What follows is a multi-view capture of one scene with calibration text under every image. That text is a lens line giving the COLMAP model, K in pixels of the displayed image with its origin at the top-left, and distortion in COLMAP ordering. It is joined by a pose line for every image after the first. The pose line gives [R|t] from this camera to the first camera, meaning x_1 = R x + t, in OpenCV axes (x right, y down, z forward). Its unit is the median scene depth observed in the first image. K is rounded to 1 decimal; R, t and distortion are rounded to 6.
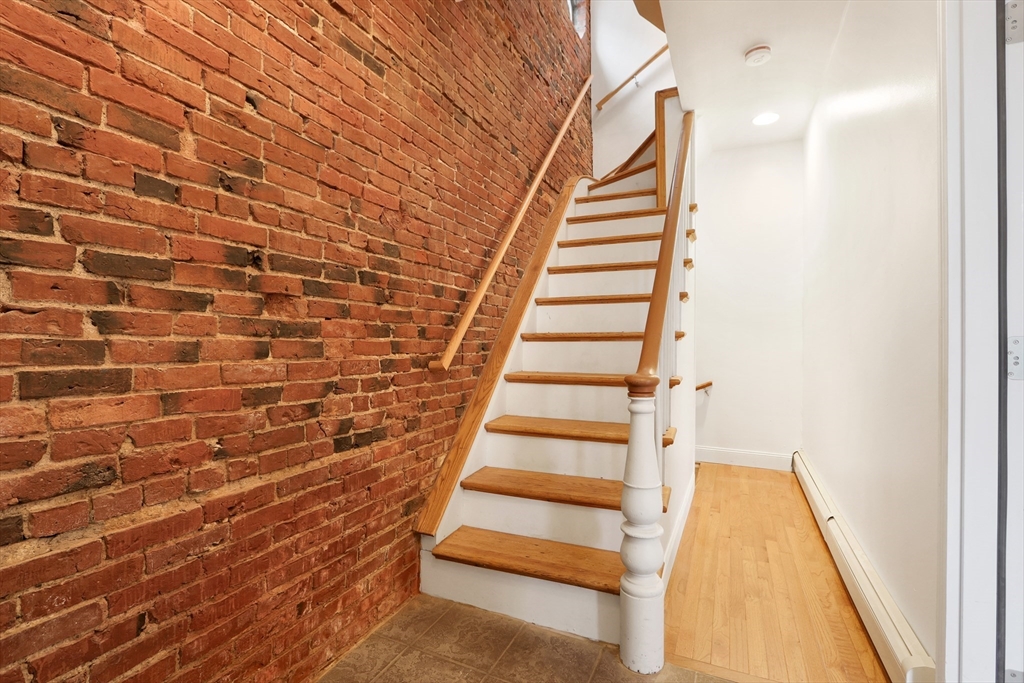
lens RADIAL K [[479.3, 0, 513.4], [0, 479.3, 342.0], [0, 0, 1]] dist [-0.003534, 0.000034]
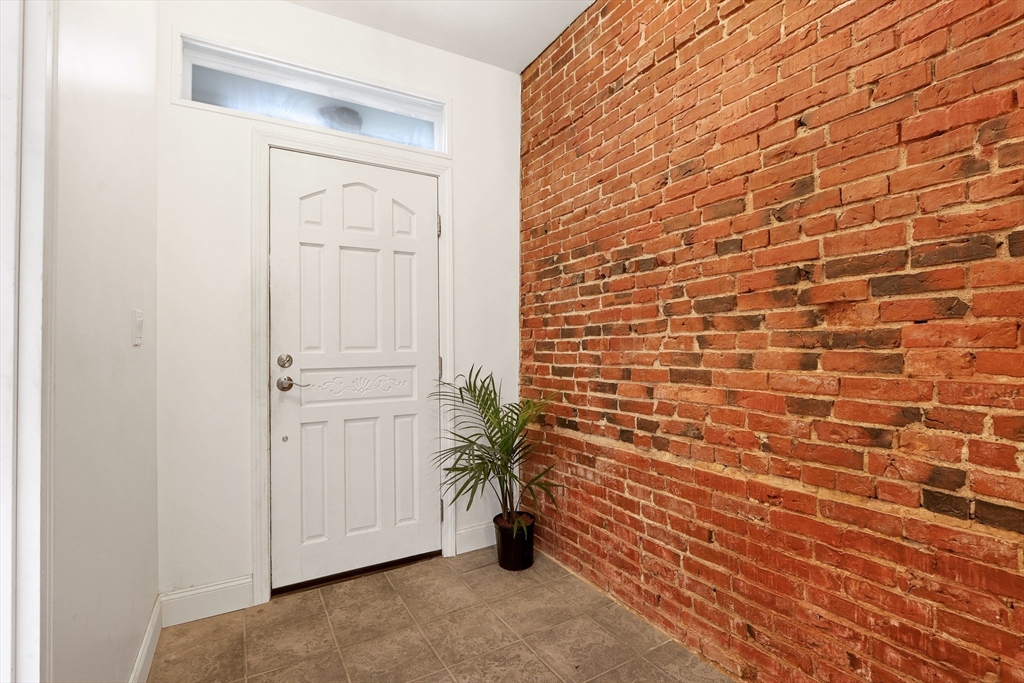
lens RADIAL K [[479.3, 0, 512.8], [0, 479.3, 345.0], [0, 0, 1]] dist [-0.003534, 0.000034]
pose [[-0.575728, -0.007190, -0.817610, 0.683391], [0.006608, 0.999888, -0.013447, -0.009031], [0.817615, -0.013144, -0.575616, 1.099231]]
